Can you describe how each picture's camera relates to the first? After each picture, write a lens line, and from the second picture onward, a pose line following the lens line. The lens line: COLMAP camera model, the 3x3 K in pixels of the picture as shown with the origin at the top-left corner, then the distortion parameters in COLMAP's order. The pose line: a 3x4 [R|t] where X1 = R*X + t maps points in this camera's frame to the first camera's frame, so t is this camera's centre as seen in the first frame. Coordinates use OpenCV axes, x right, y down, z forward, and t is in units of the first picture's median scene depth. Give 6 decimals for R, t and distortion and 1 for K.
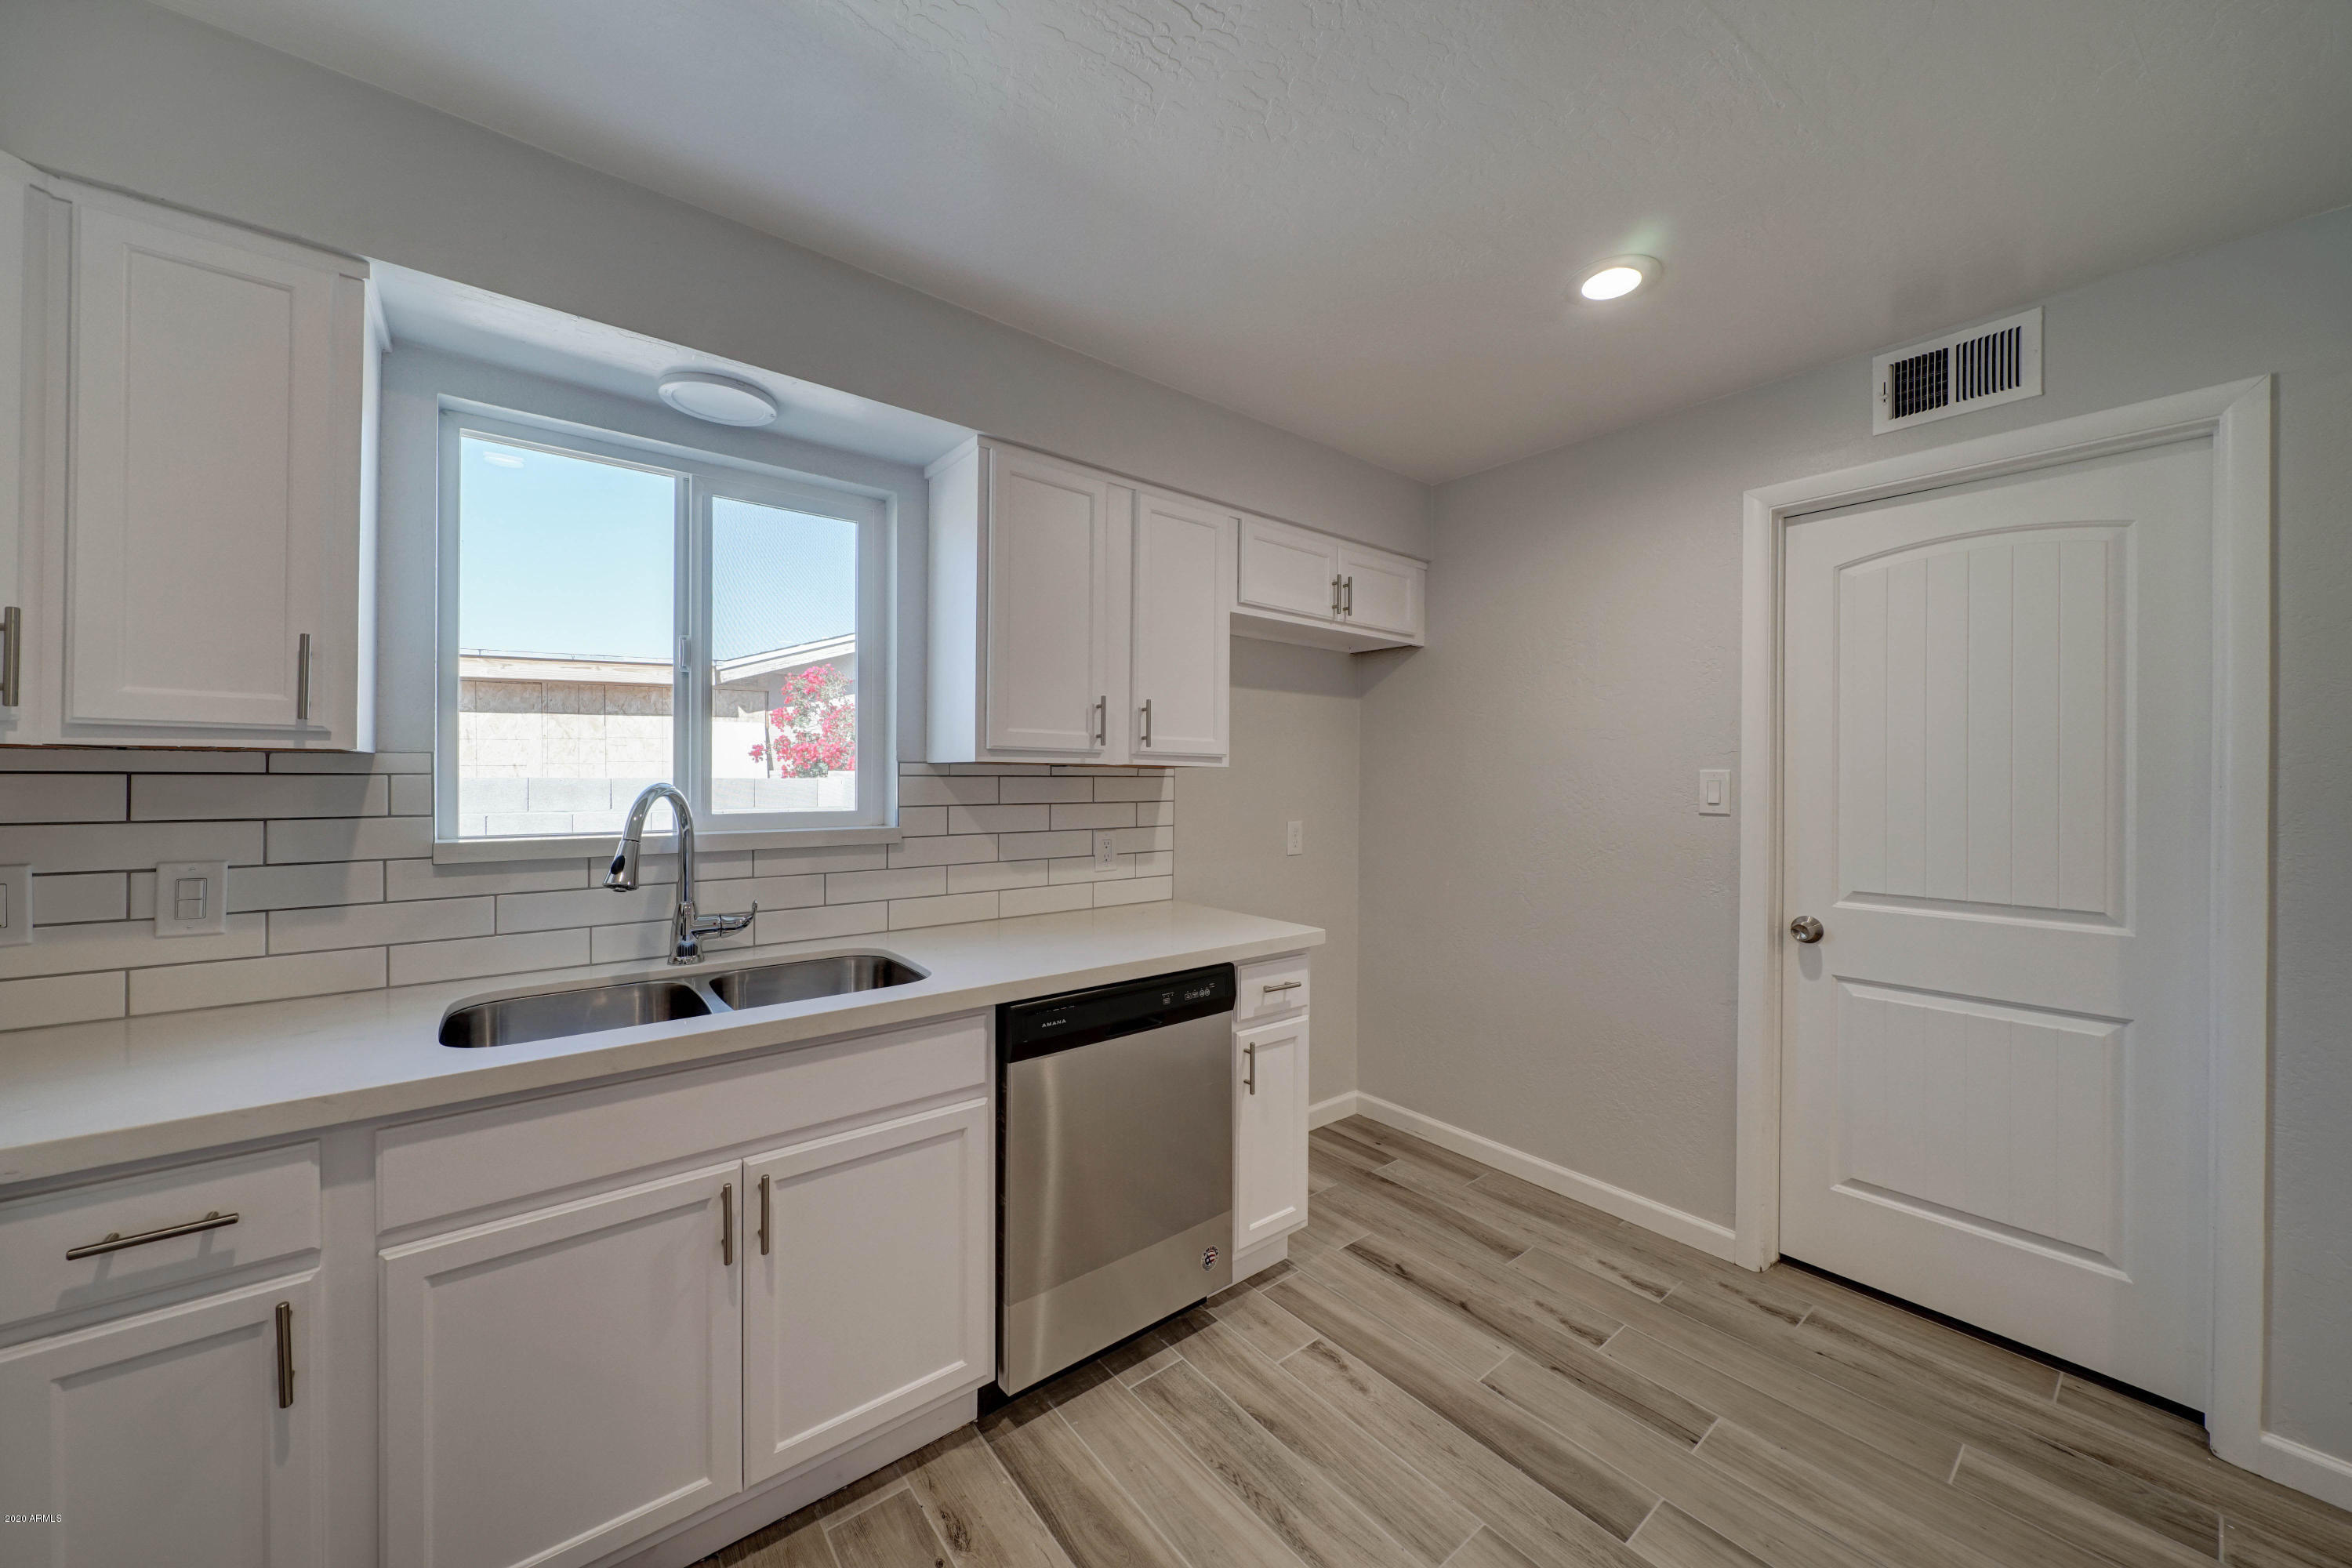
lens RADIAL K [[847.5, 0, 1181.1], [0, 847.5, 784.4], [0, 0, 1]] dist [-0.007967, 0.000000]
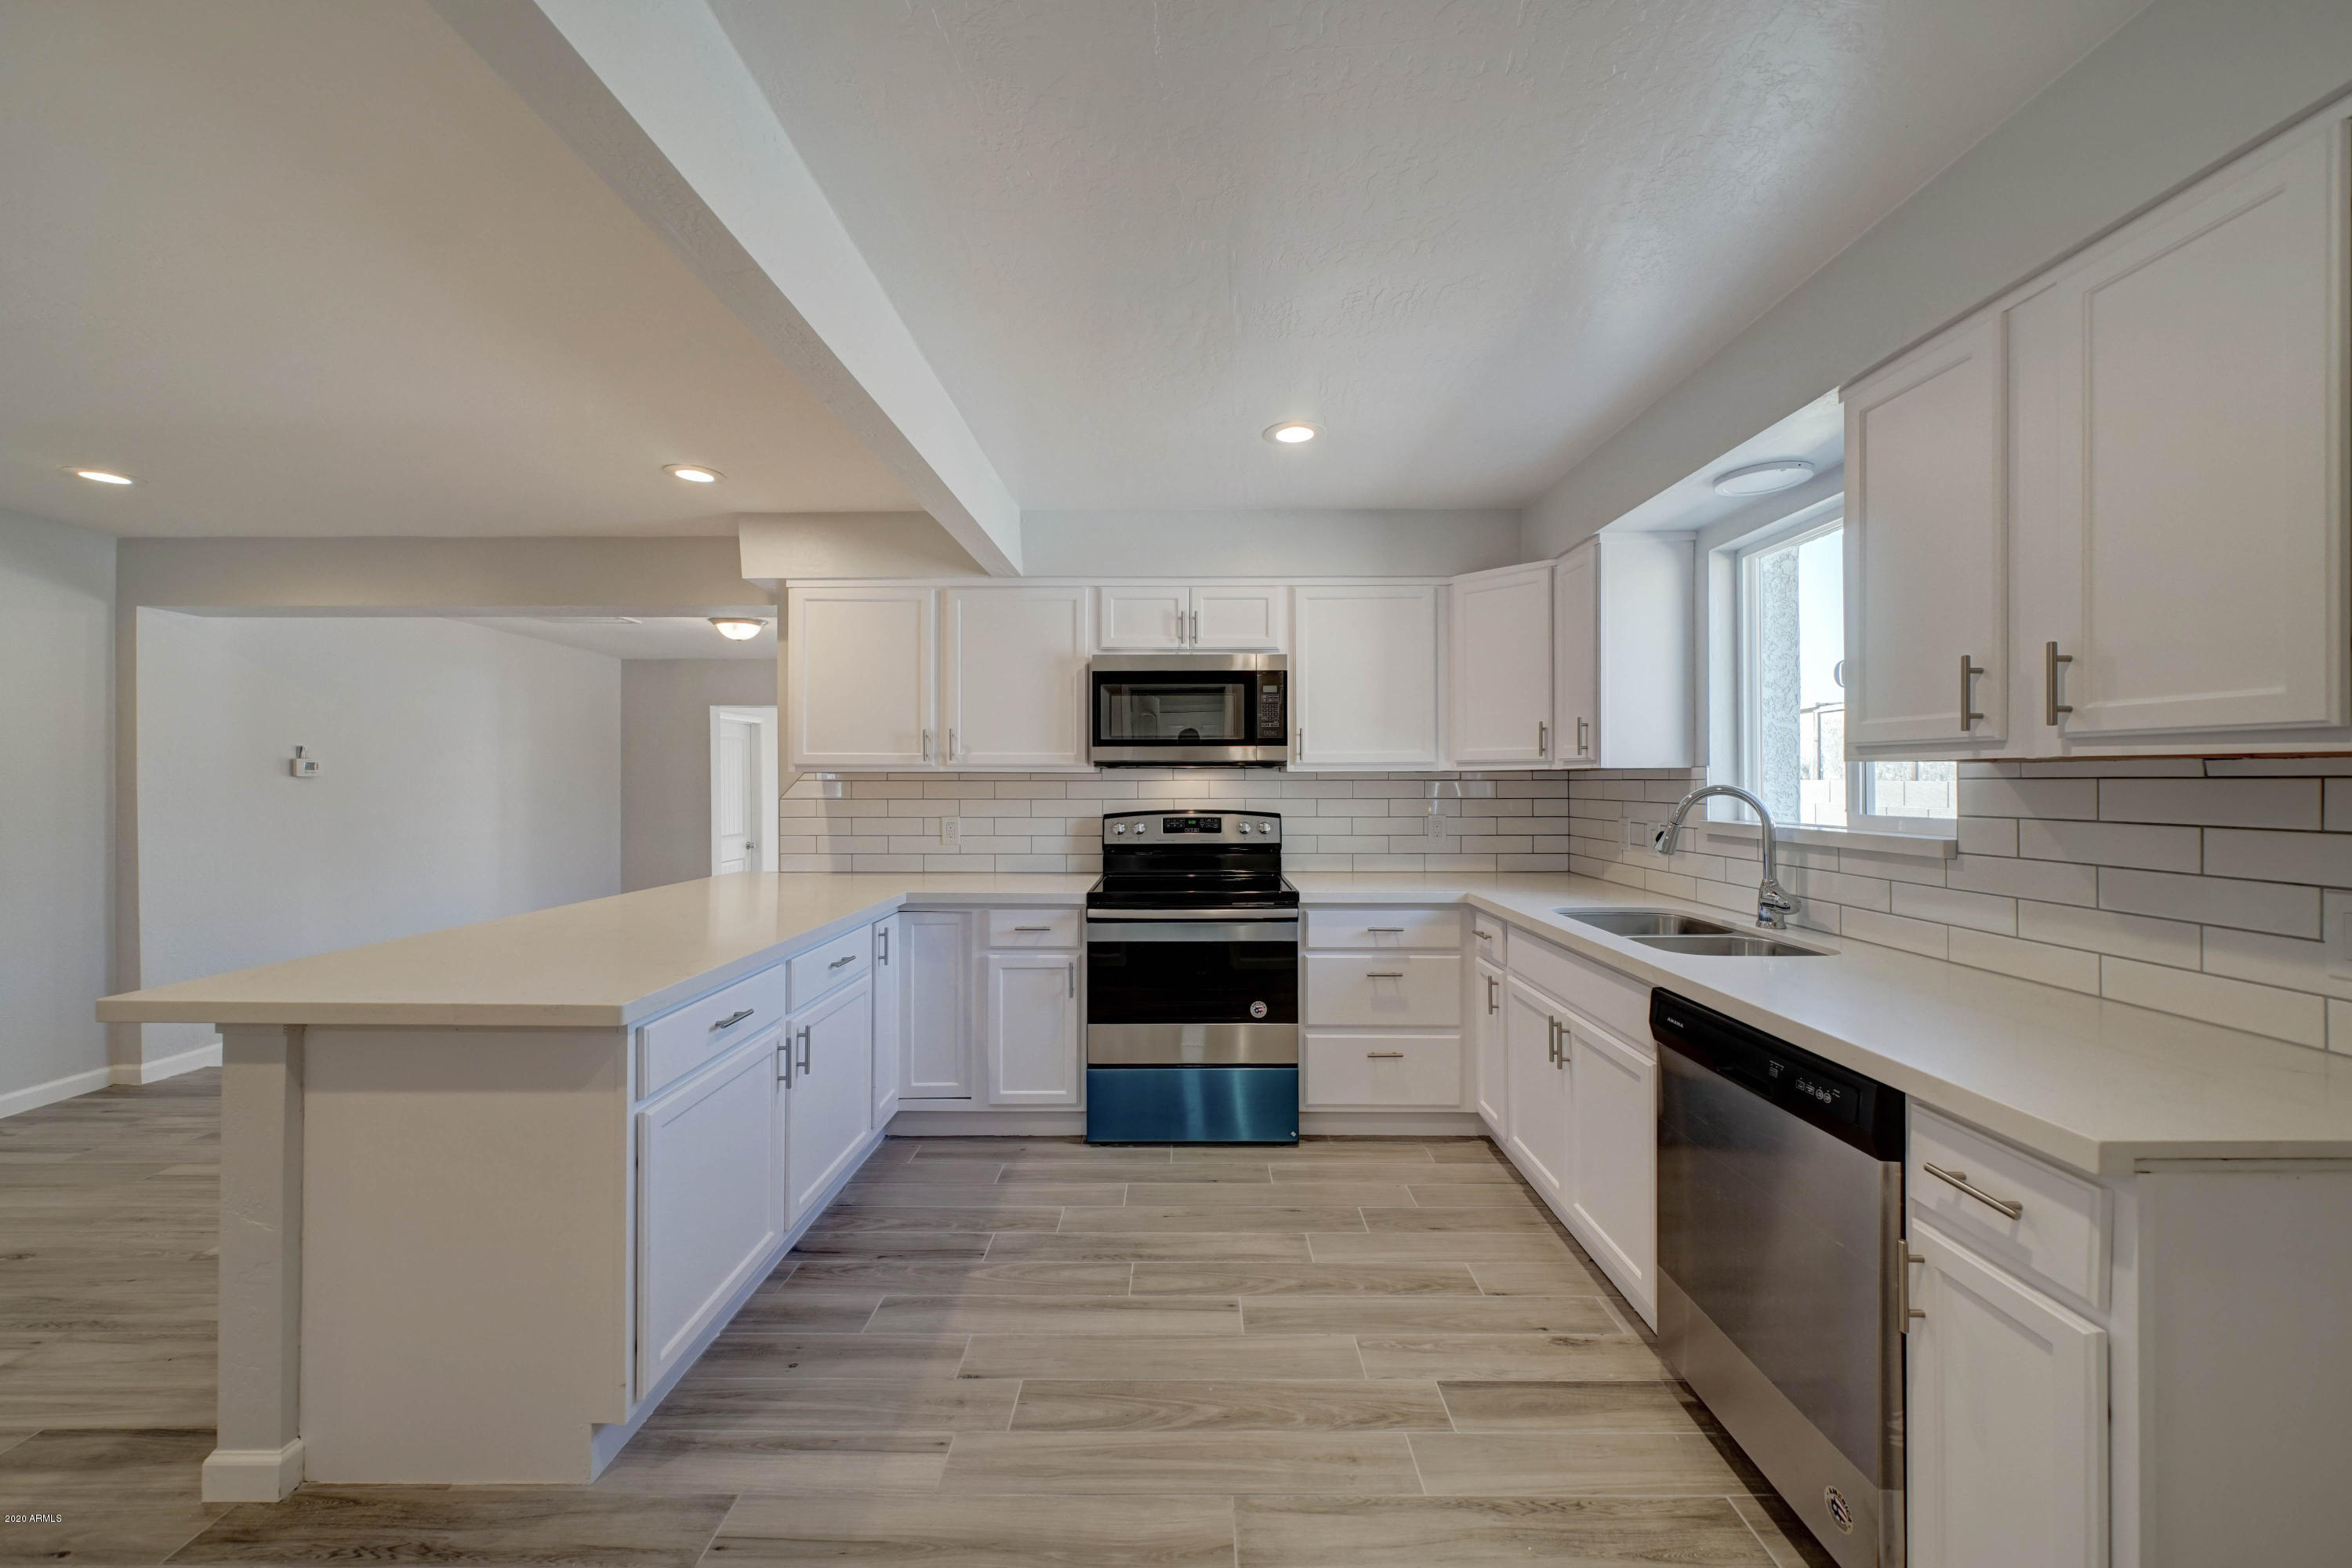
lens RADIAL K [[847.5, 0, 1184.9], [0, 847.5, 775.7], [0, 0, 1]] dist [-0.007967, 0.000000]
pose [[-0.632170, -0.006027, -0.774806, 1.083118], [-0.006615, 0.999975, -0.002382, -0.008770], [0.774801, 0.003620, -0.632195, 1.268252]]
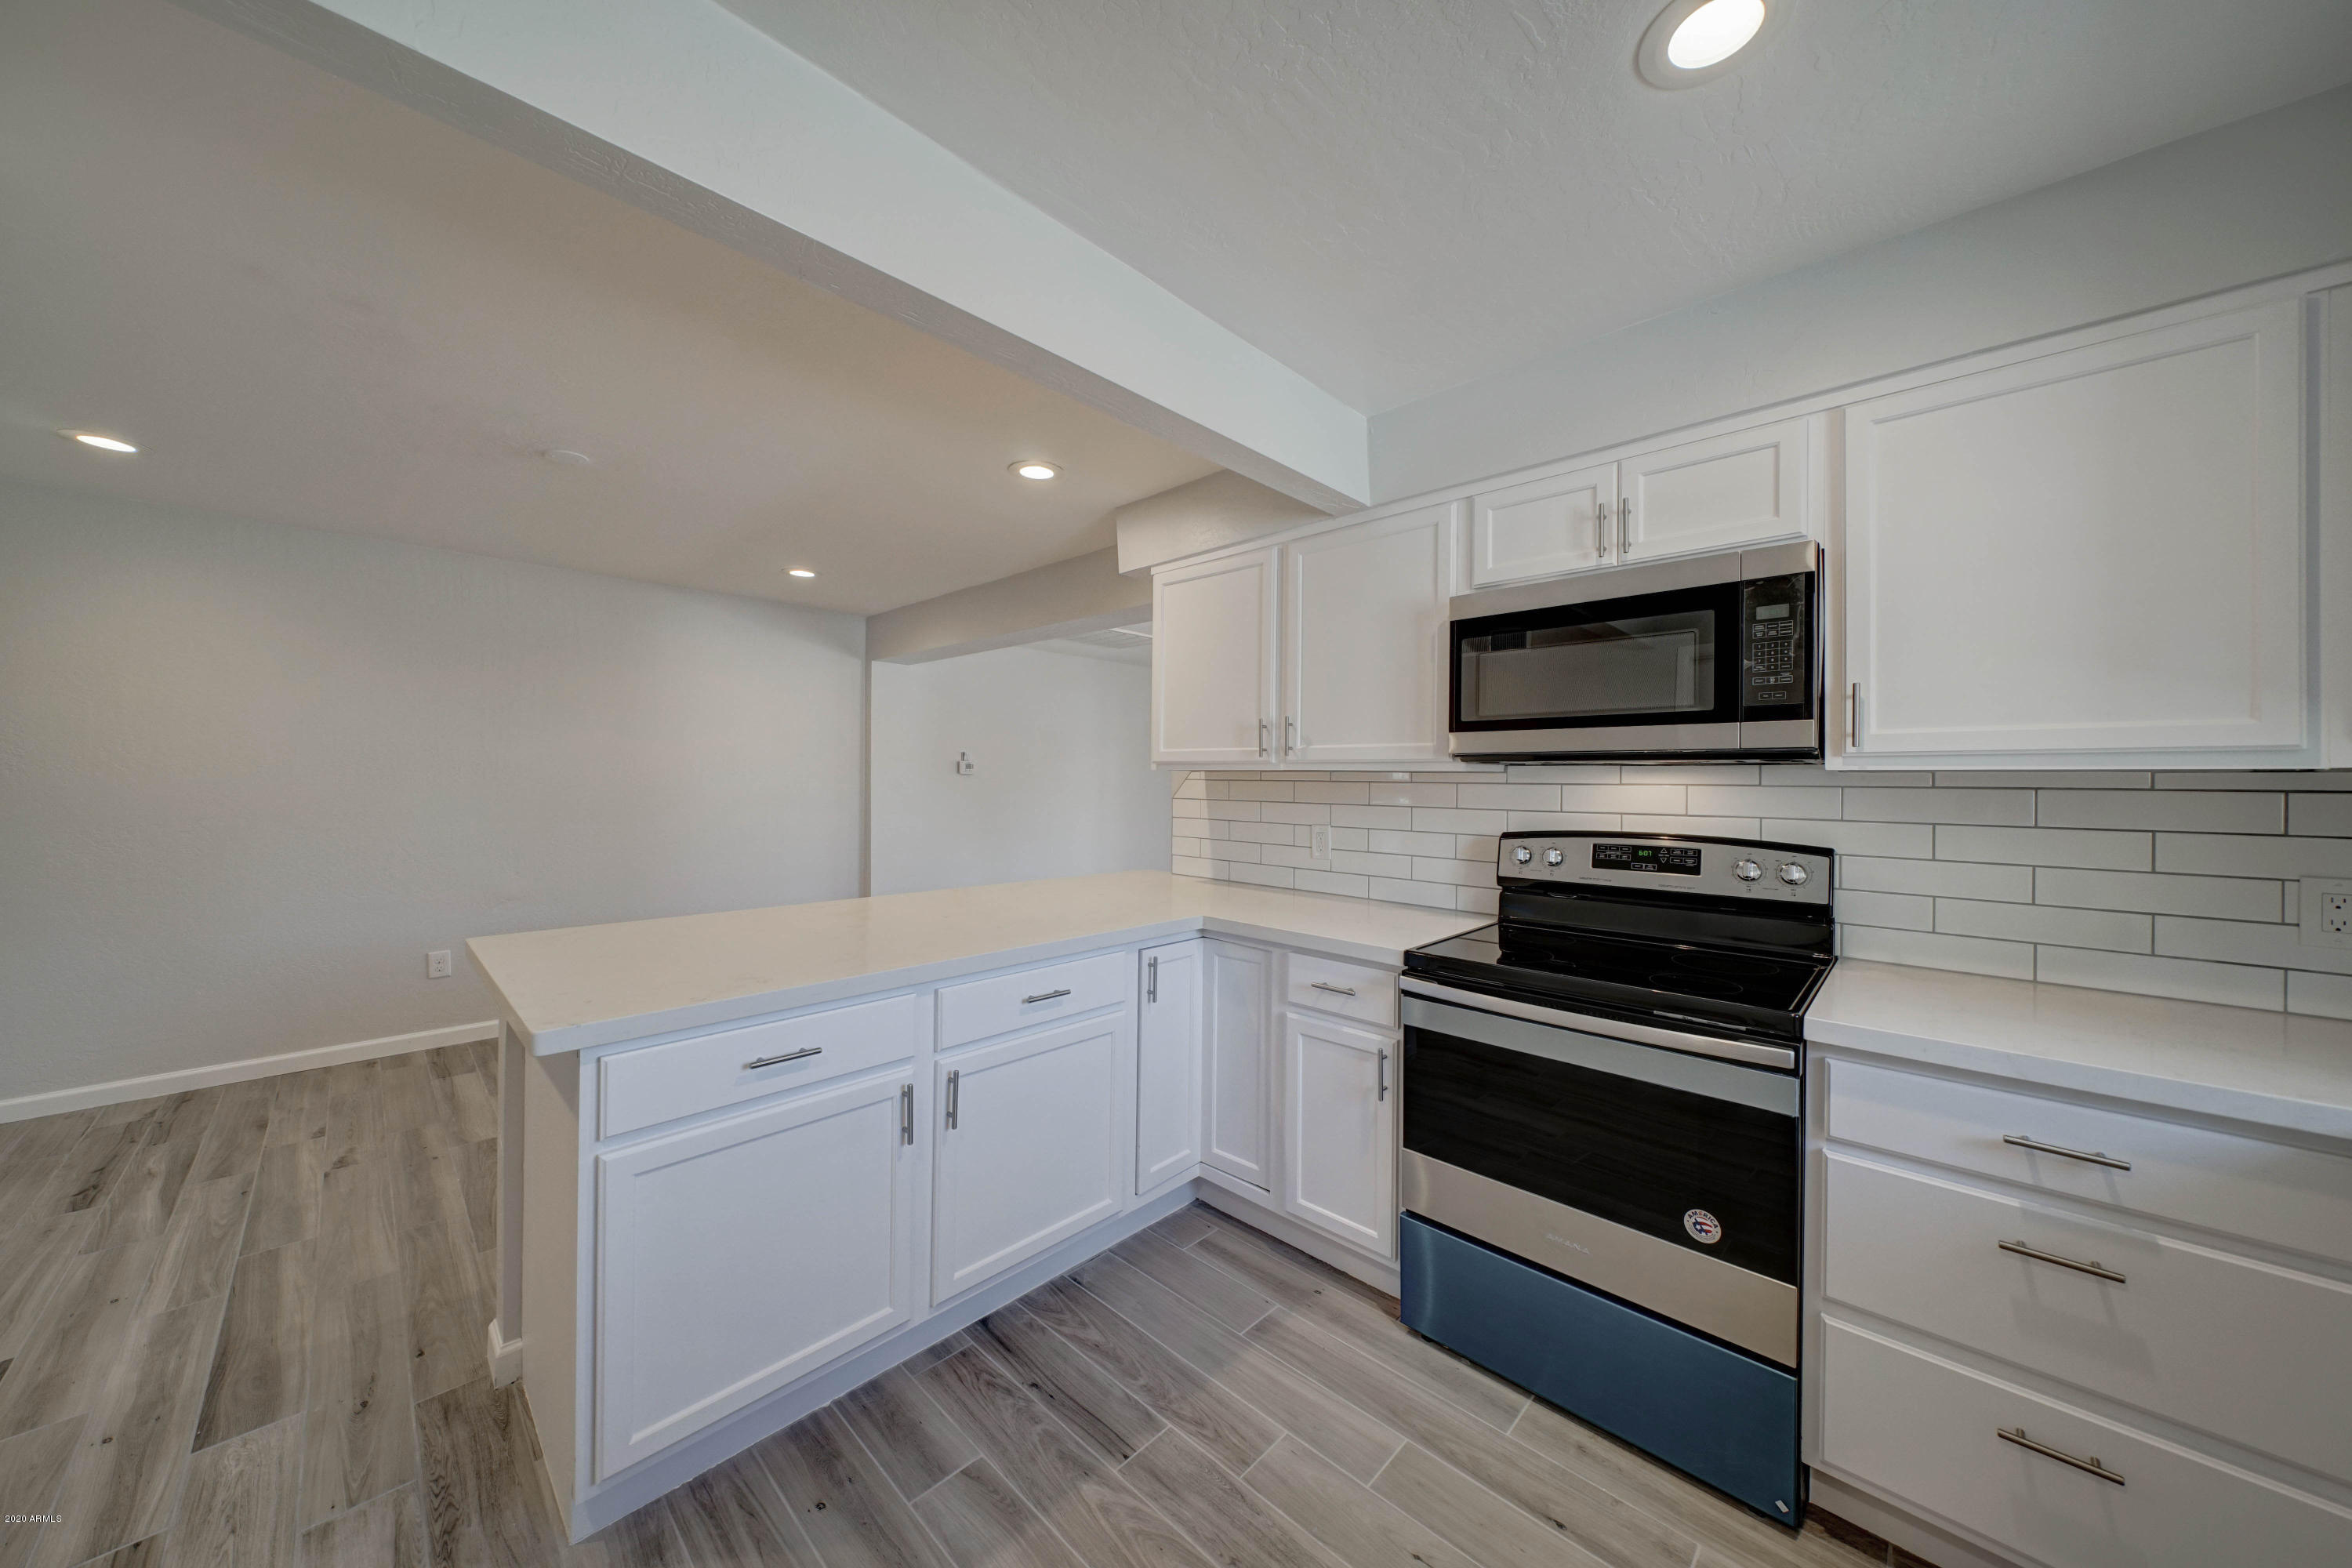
lens RADIAL K [[798.5, 0, 1173.4], [0, 798.5, 776.6], [0, 0, 1]] dist [-0.002813, -0.000139]
pose [[-0.991388, -0.011339, -0.130462, 0.192869], [-0.012132, 0.999912, 0.005287, -0.012141], [0.130391, 0.006824, -0.991439, 1.020373]]
